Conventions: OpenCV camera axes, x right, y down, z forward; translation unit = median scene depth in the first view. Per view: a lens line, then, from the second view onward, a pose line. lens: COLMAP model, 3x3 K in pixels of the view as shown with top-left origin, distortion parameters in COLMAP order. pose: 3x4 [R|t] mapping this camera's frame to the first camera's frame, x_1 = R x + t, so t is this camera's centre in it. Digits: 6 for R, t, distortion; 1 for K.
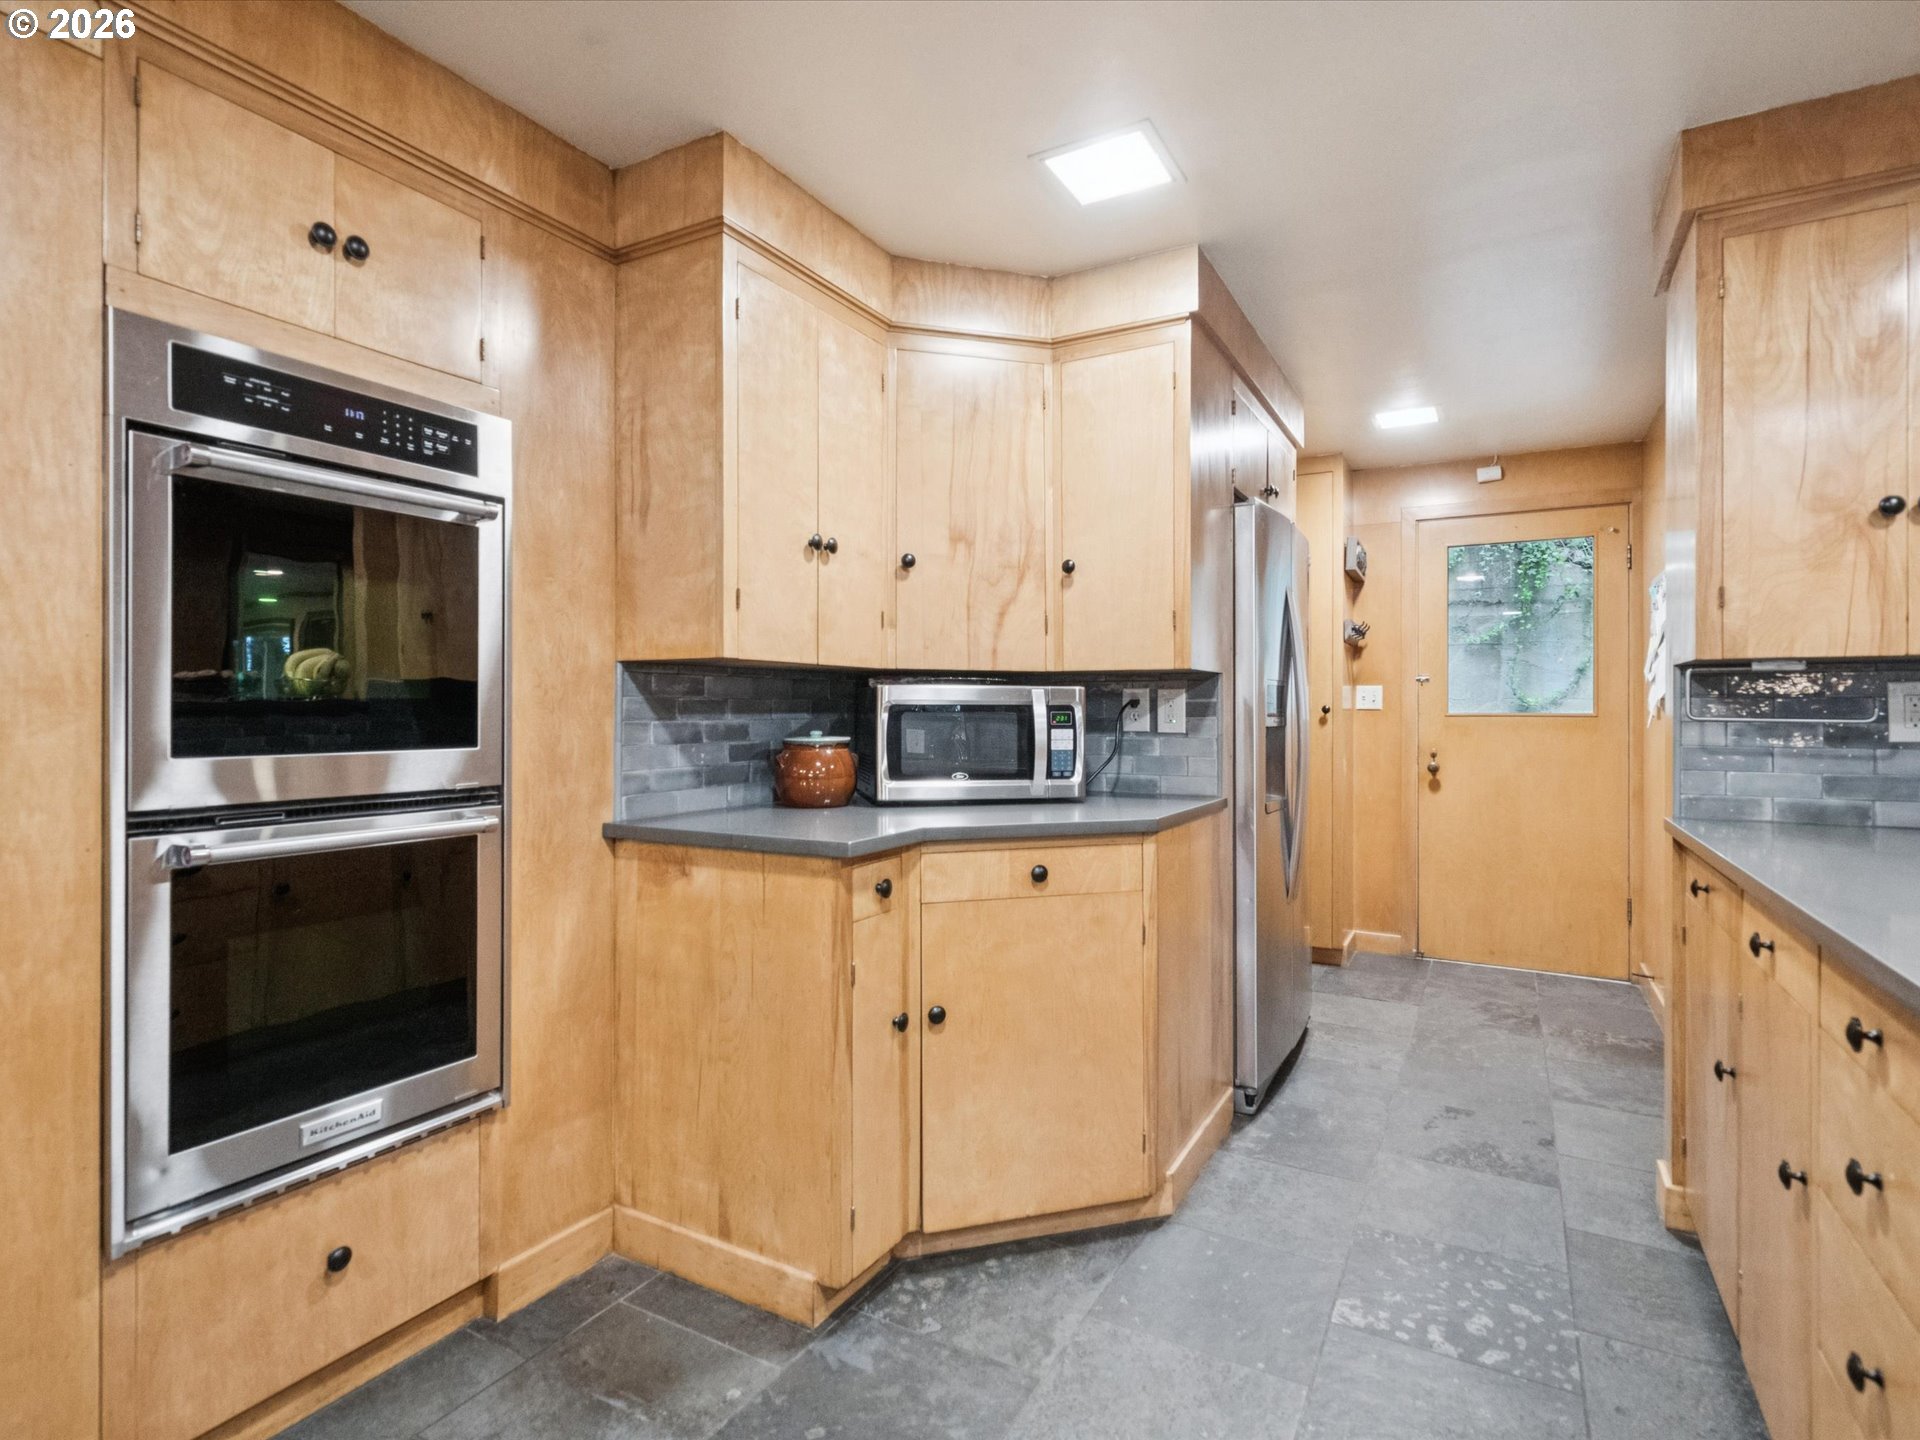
lens RADIAL K [[970.6, 0, 964.3], [0, 970.6, 709.9], [0, 0, 1]] dist [-0.000445, -0.000151]
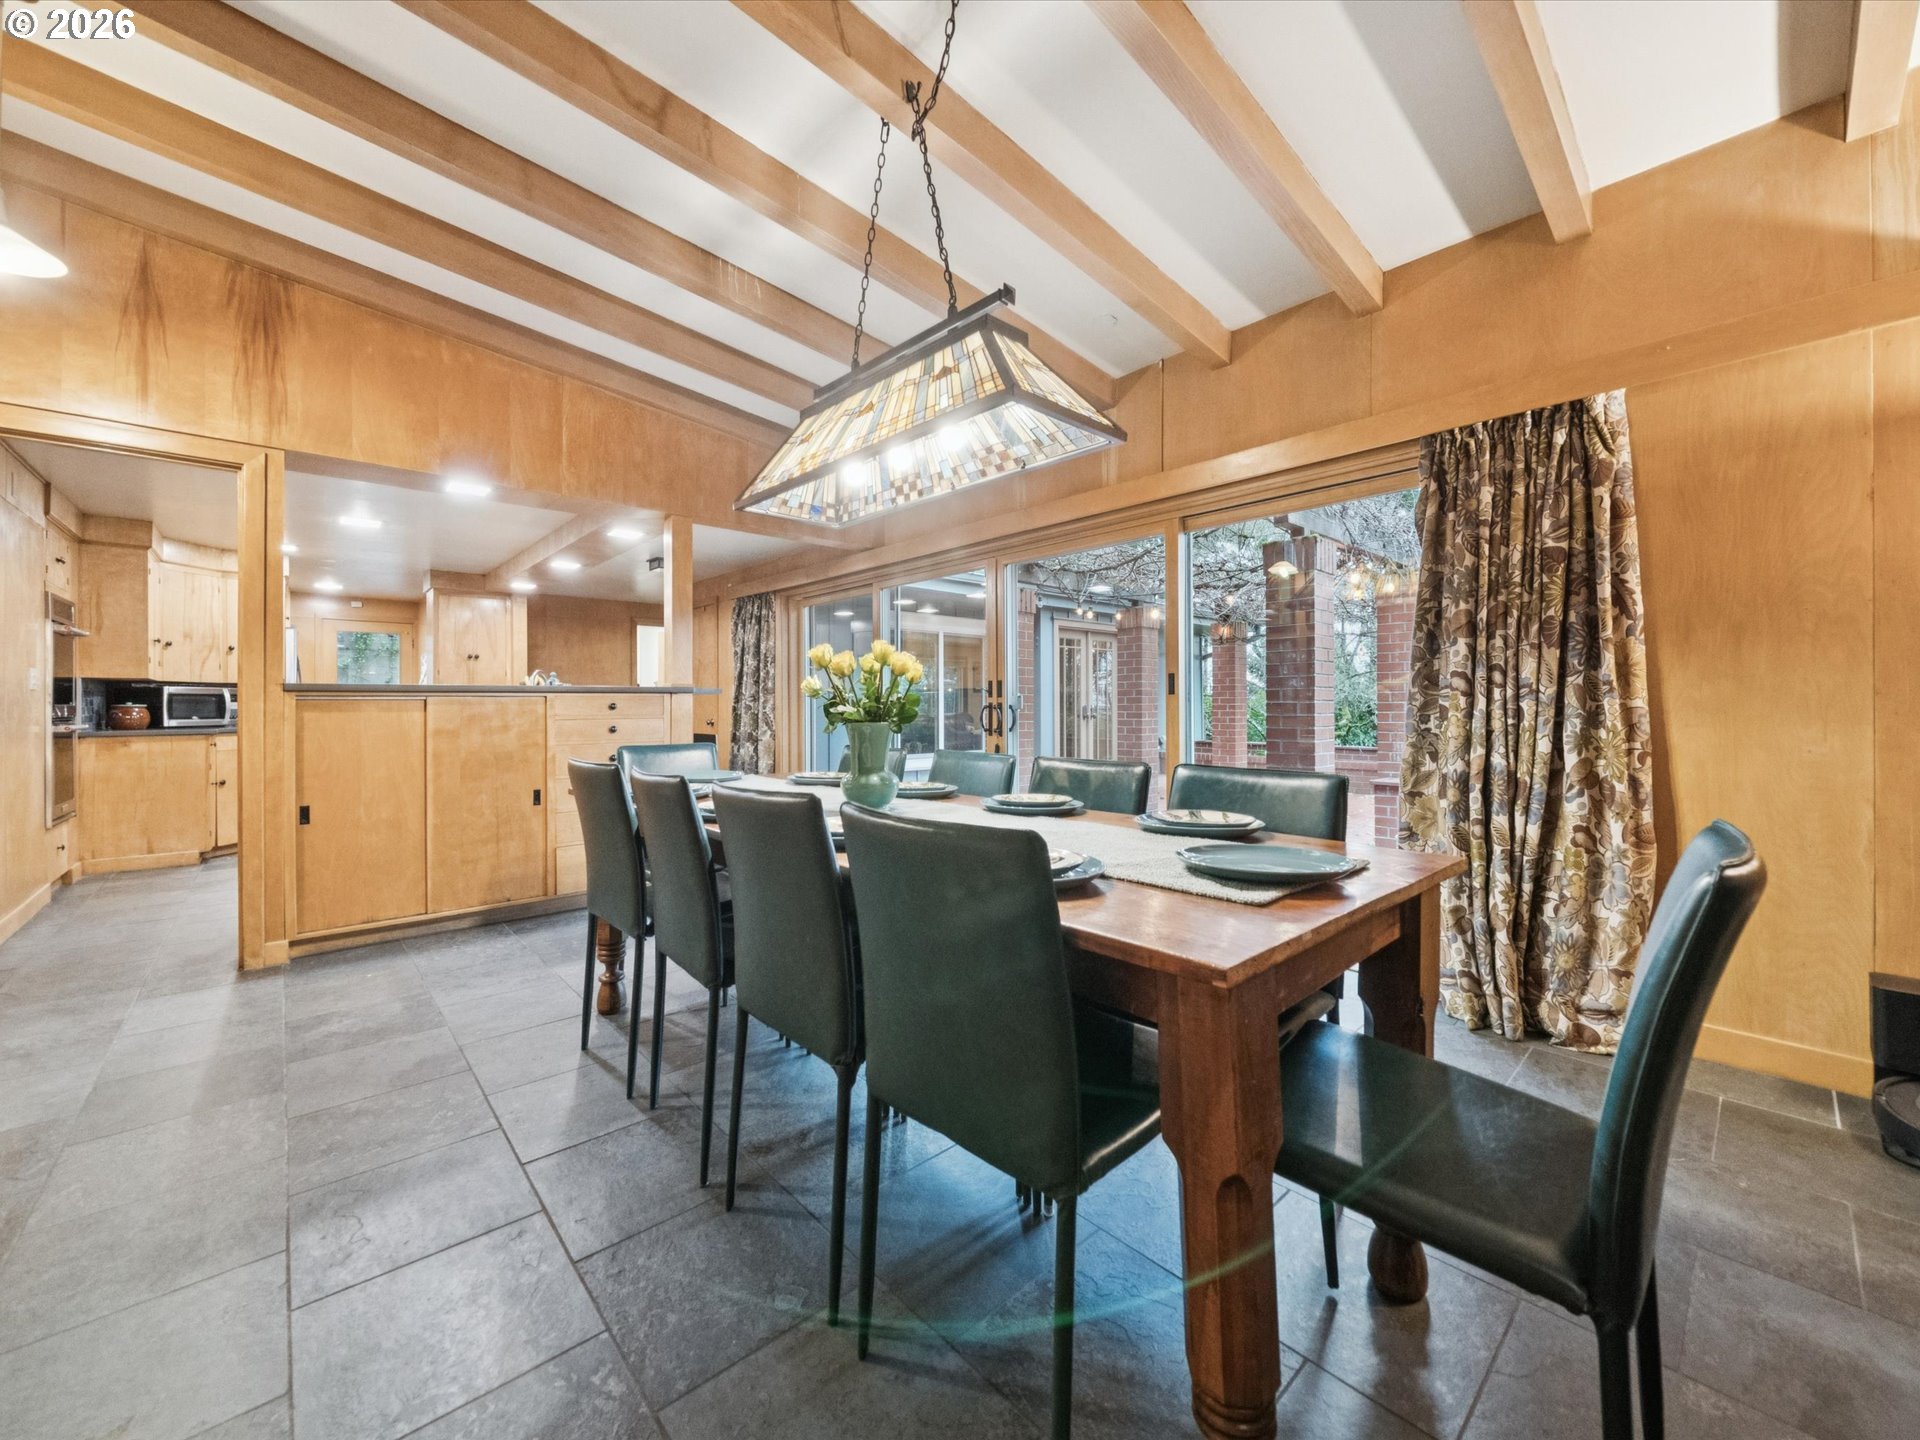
lens RADIAL K [[740.6, 0, 925.9], [0, 740.6, 706.5], [0, 0, 1]] dist [-0.000306, -0.000035]
pose [[0.342394, -0.004436, 0.939546, -1.531547], [0.004514, 0.999985, 0.003077, 0.040976], [-0.939546, 0.003188, 0.342409, -2.103571]]
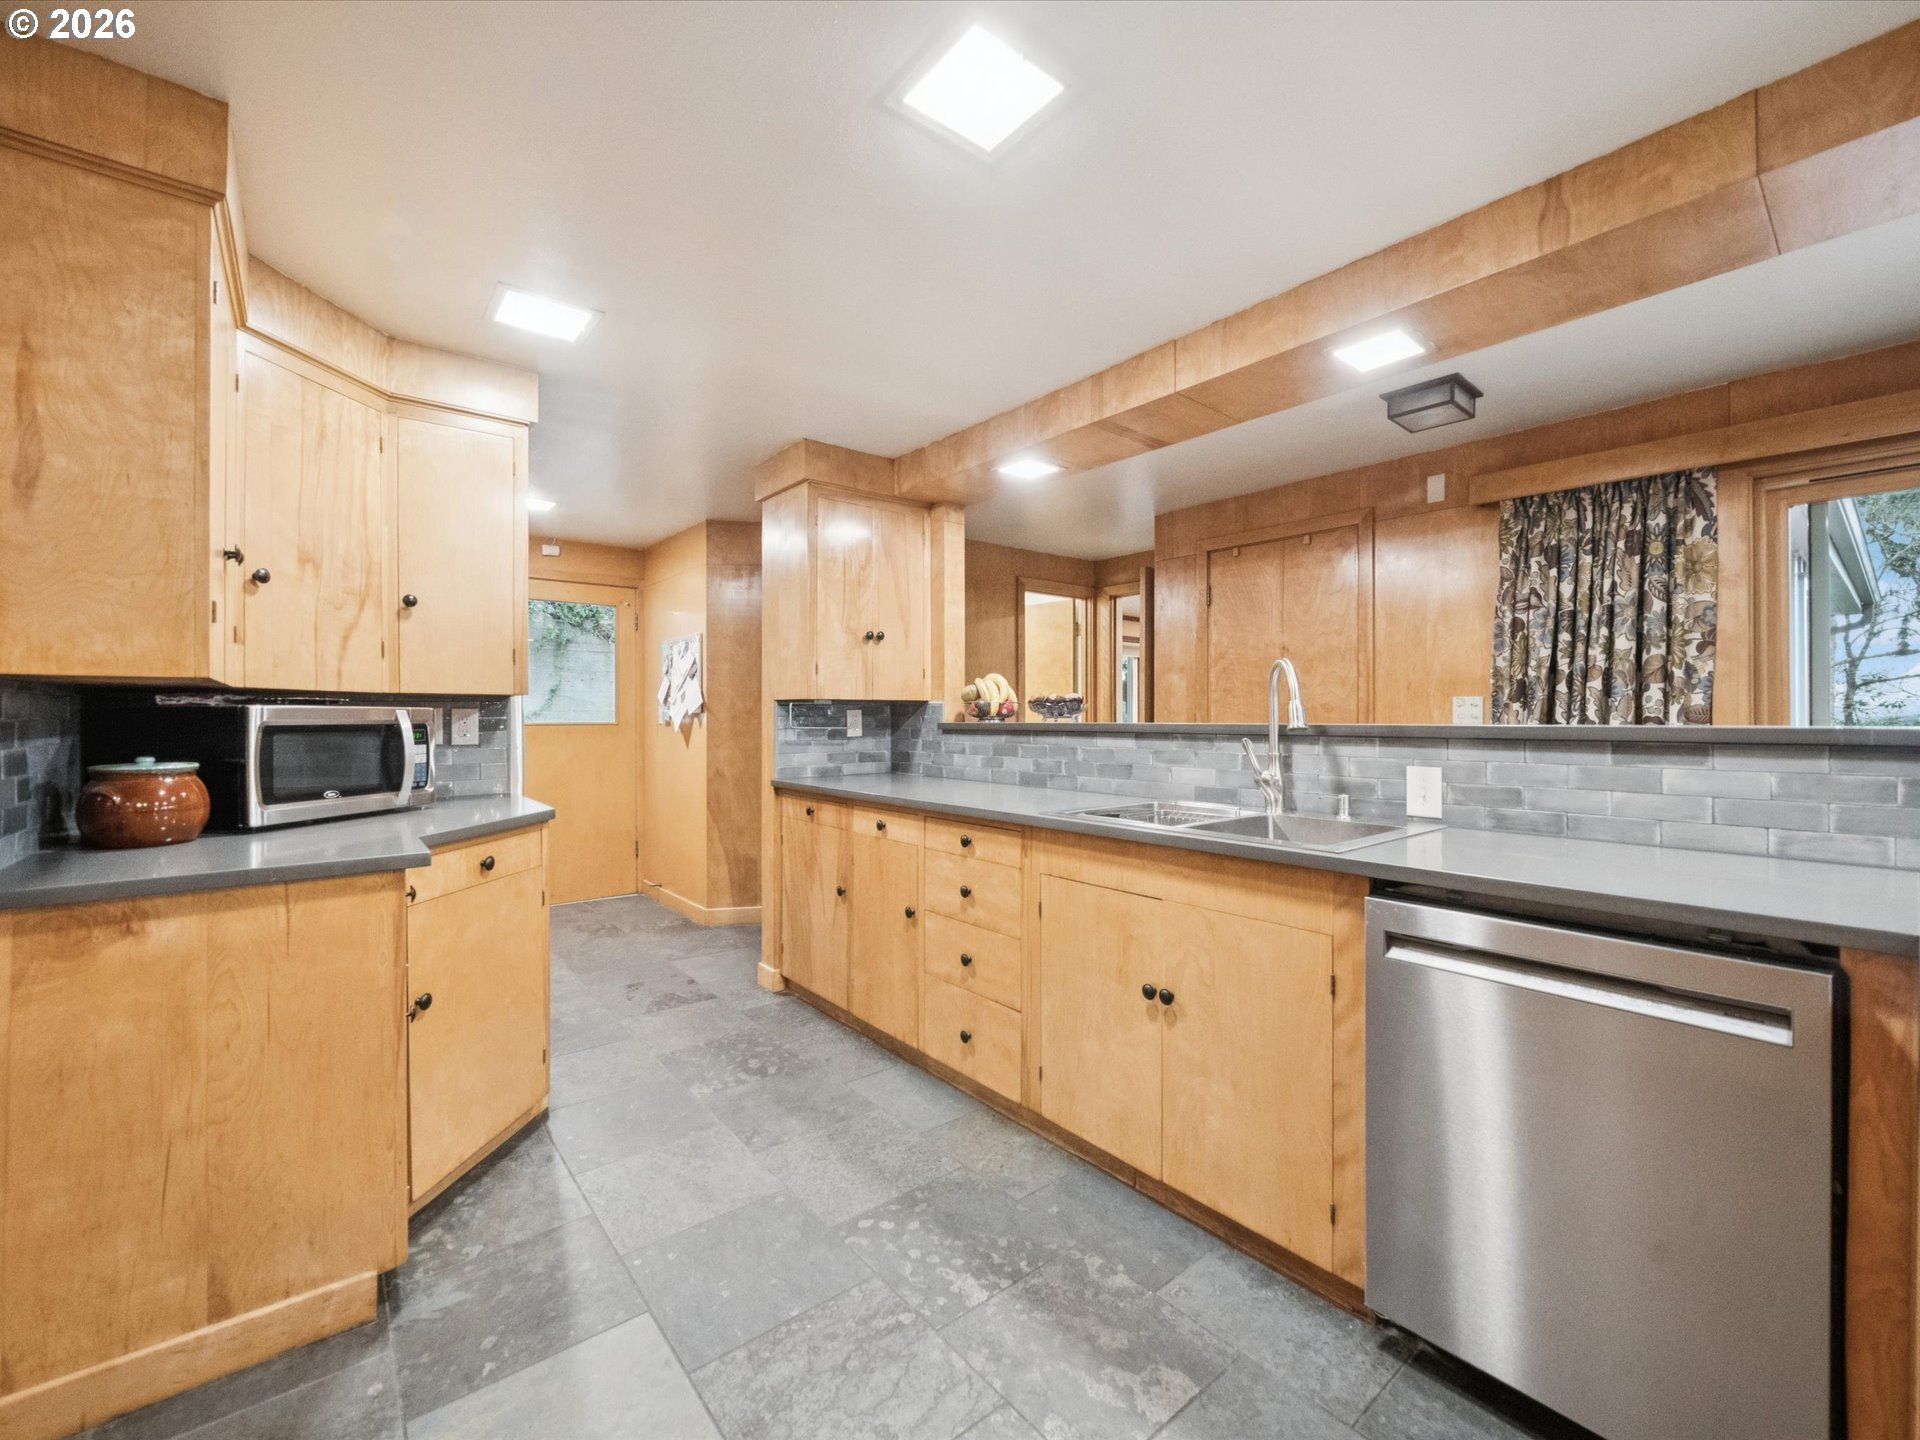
lens RADIAL K [[792.2, 0, 962.9], [0, 792.2, 718.6], [0, 0, 1]] dist [-0.005620, -0.000810]
pose [[0.369640, -0.005607, 0.929158, -0.598240], [0.001369, 0.999984, 0.005490, -0.017413], [-0.929174, -0.000758, 0.369641, 0.074233]]
